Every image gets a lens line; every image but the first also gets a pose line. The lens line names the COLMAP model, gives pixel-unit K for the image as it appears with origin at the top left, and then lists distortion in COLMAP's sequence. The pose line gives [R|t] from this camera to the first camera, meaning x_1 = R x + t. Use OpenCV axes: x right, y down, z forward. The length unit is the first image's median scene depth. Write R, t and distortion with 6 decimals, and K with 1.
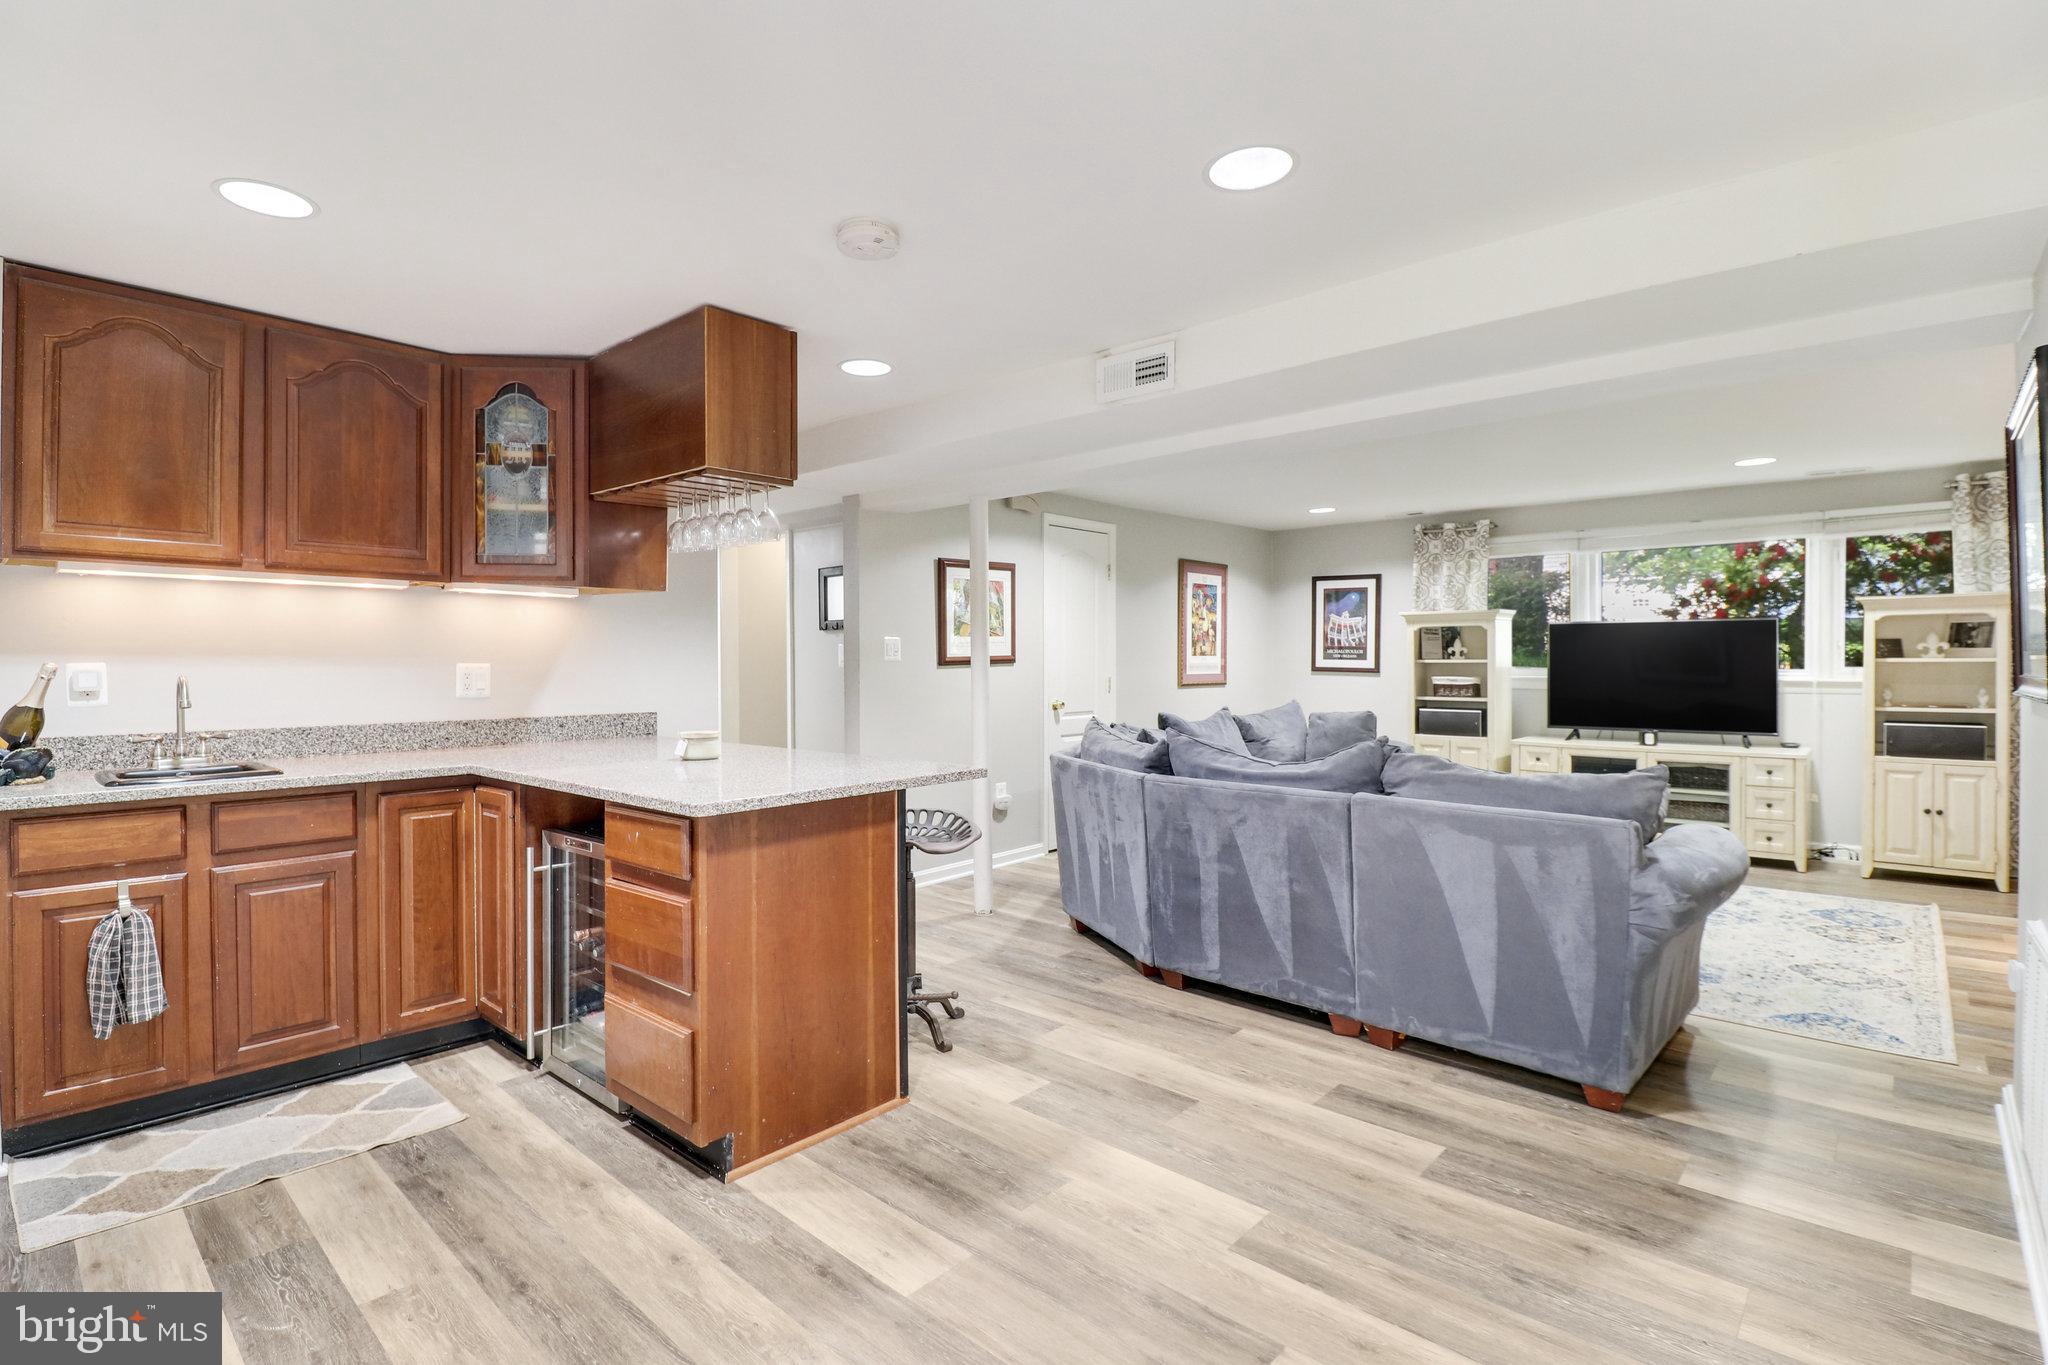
lens RADIAL K [[1036.1, 0, 1024.5], [0, 1036.1, 668.5], [0, 0, 1]] dist [-0.000868, -0.015447]
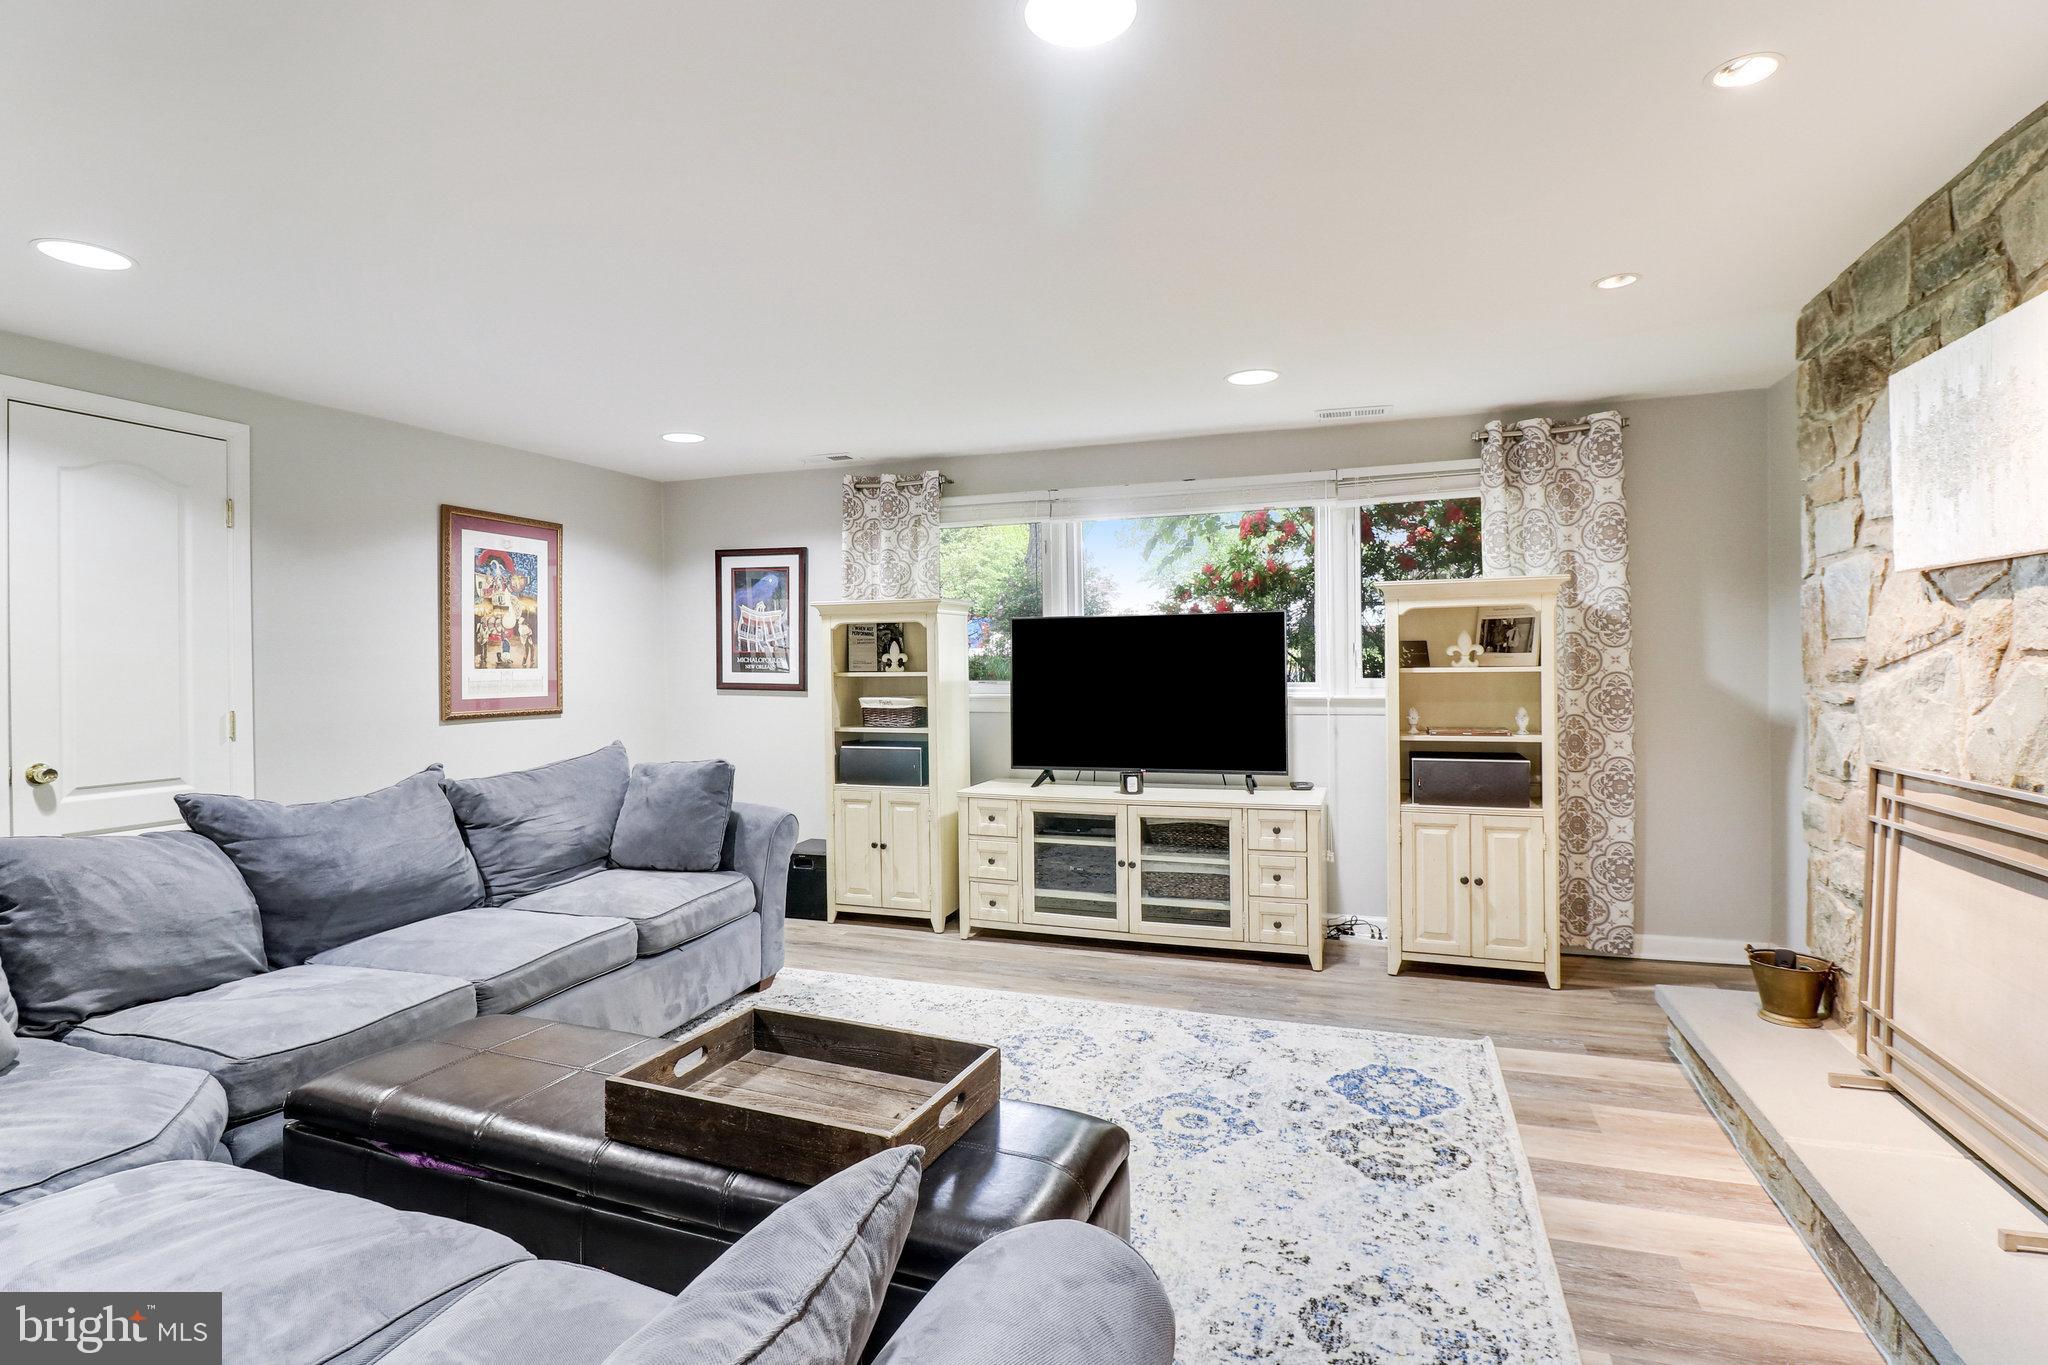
lens RADIAL K [[984.0, 0, 1068.9], [0, 984.0, 669.2], [0, 0, 1]] dist [0.013613, -0.022412]
pose [[0.919765, -0.007223, 0.392404, 0.513932], [0.009598, 0.999946, -0.004090, -0.012361], [-0.392353, 0.007528, 0.919784, 0.682251]]
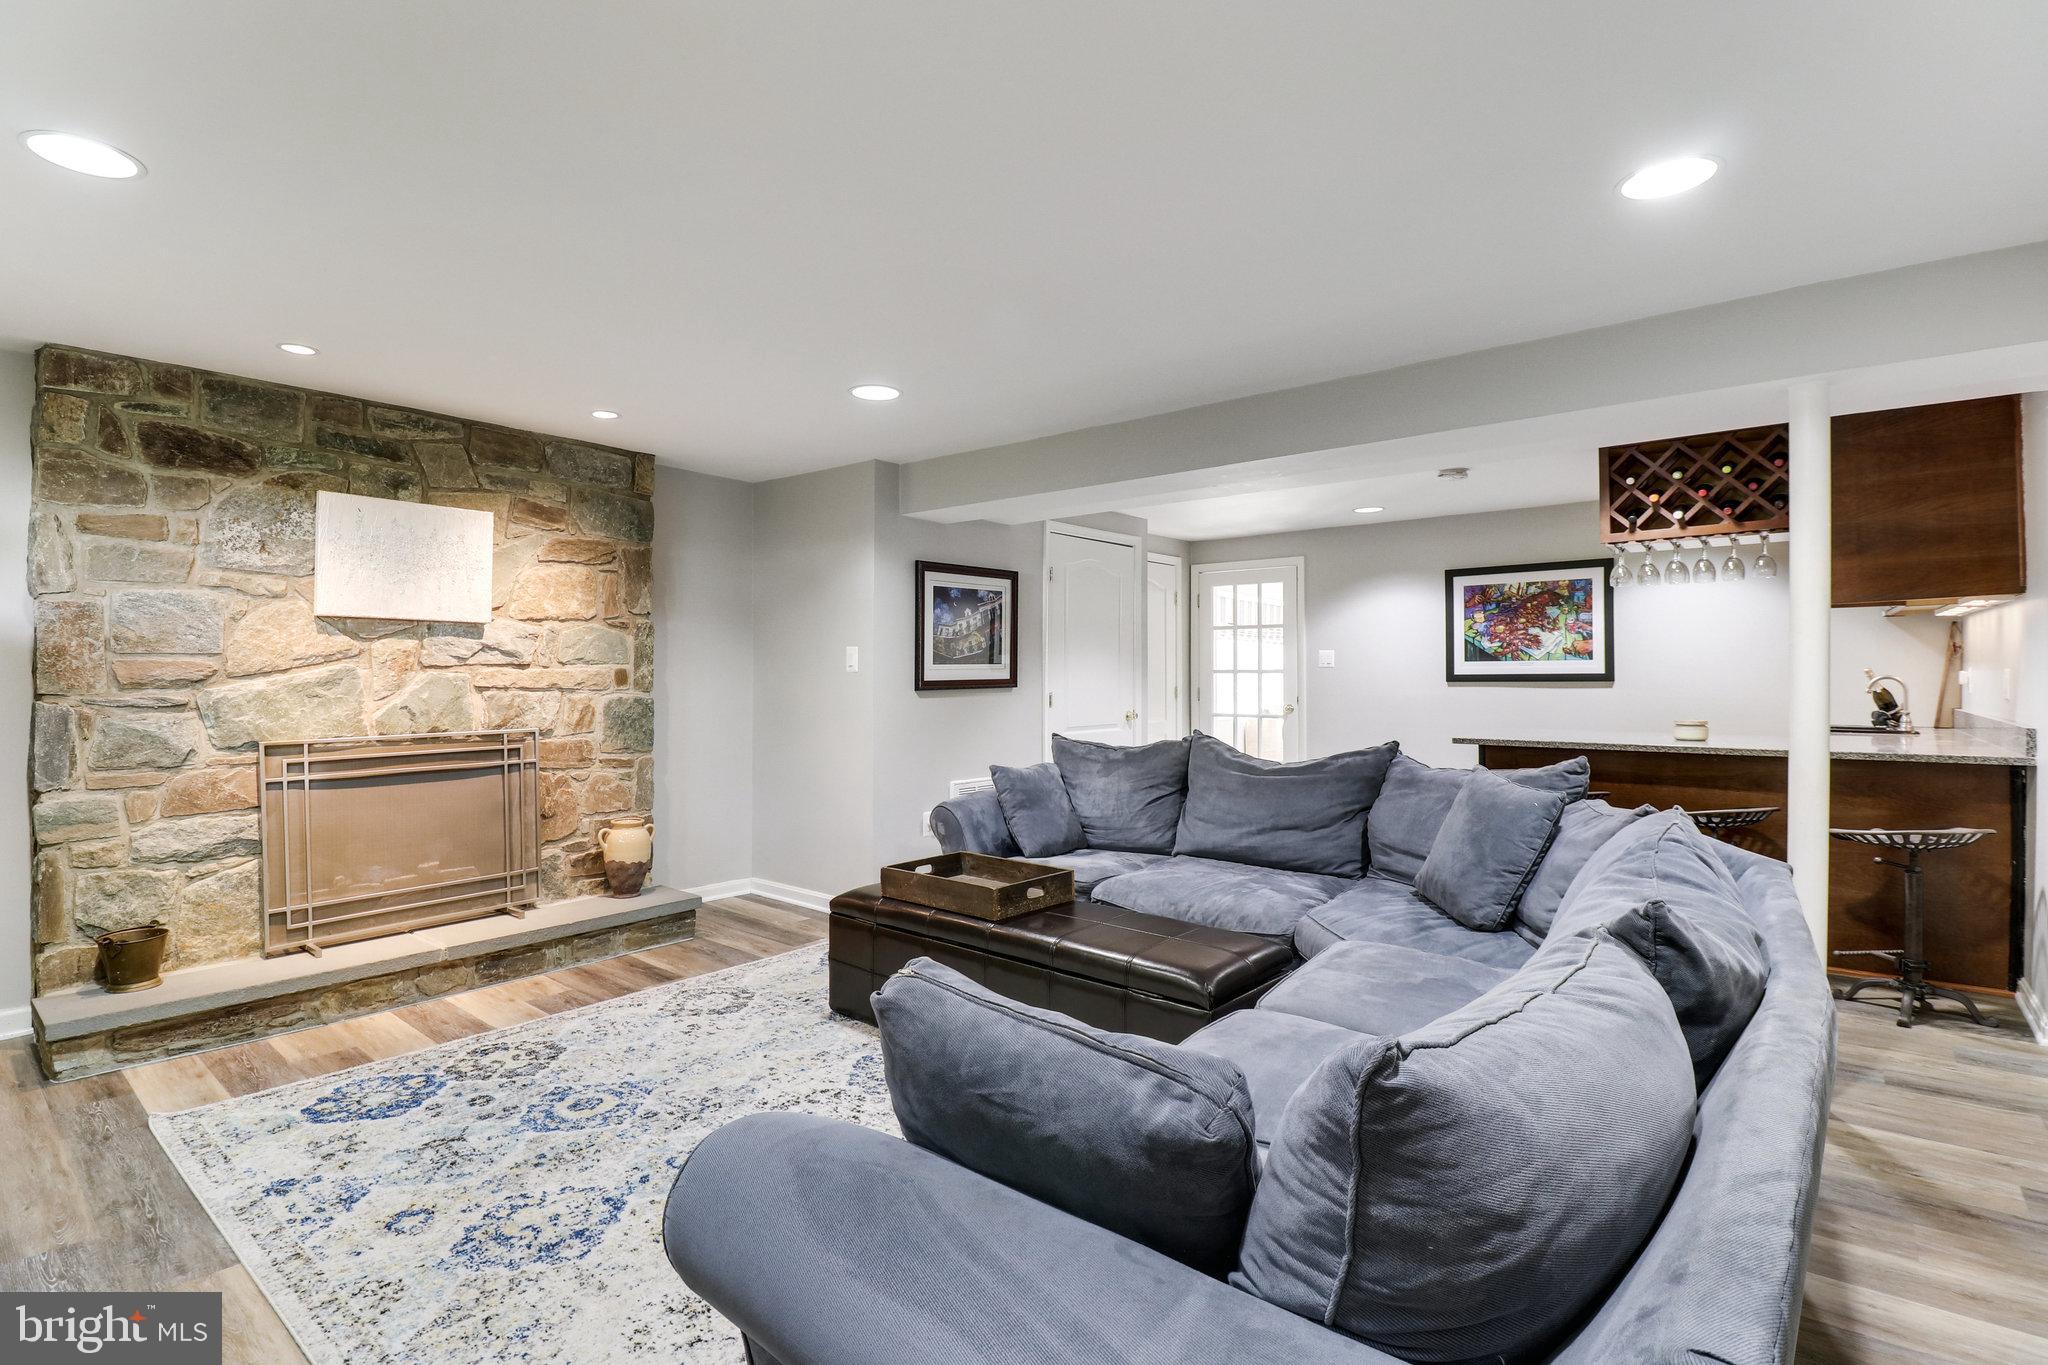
lens RADIAL K [[909.7, 0, 1064.2], [0, 909.7, 674.2], [0, 0, 1]] dist [0.011249, -0.009815]
pose [[-0.997969, 0.006717, -0.063349, 0.555058], [0.006044, 0.999923, 0.010808, -0.017591], [0.063417, 0.010403, -0.997933, 2.025095]]
